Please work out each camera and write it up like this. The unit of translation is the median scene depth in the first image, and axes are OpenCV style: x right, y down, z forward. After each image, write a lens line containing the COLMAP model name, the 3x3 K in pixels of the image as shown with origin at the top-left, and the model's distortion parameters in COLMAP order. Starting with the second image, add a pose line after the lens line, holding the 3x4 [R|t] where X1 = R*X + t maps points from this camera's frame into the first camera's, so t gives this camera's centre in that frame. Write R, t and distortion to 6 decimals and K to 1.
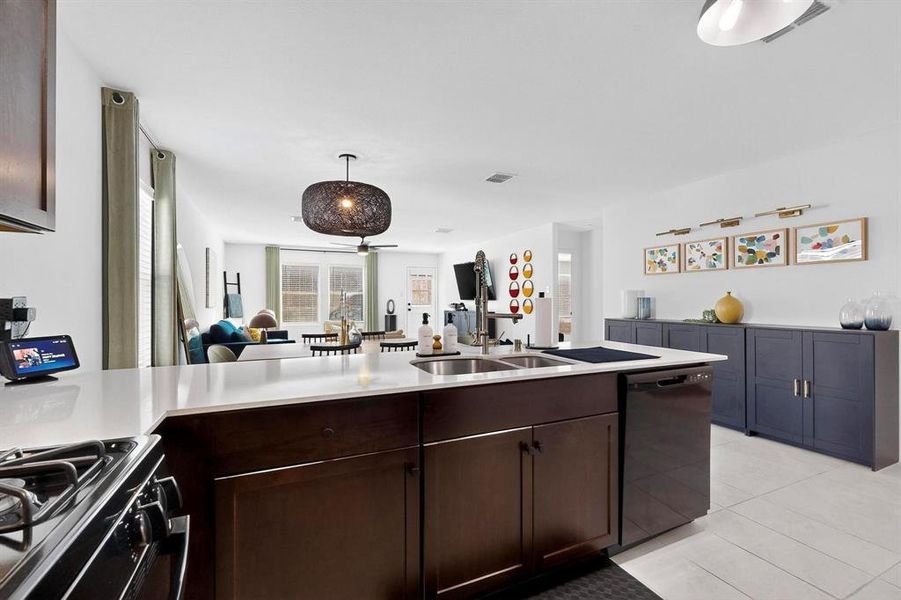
lens RADIAL K [[392.5, 0, 451.2], [0, 392.5, 300.5], [0, 0, 1]] dist [0.003954, 0.000134]
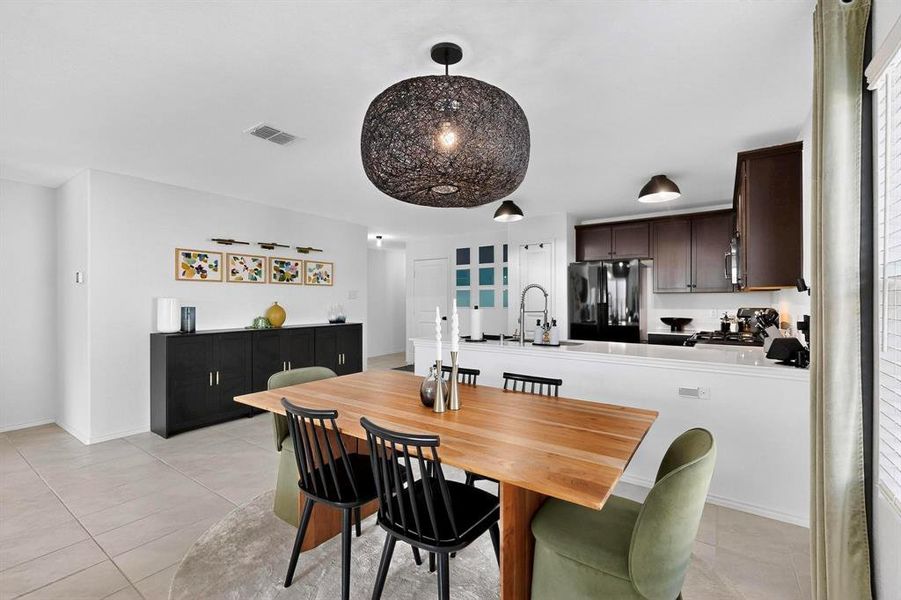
lens RADIAL K [[392.5, 0, 449.4], [0, 392.5, 300.2], [0, 0, 1]] dist [0.003954, 0.000134]
pose [[-0.506833, 0.001669, 0.862043, -0.625358], [0.000952, 0.999999, -0.001377, -0.023826], [-0.862044, 0.000123, -0.506834, 1.096503]]
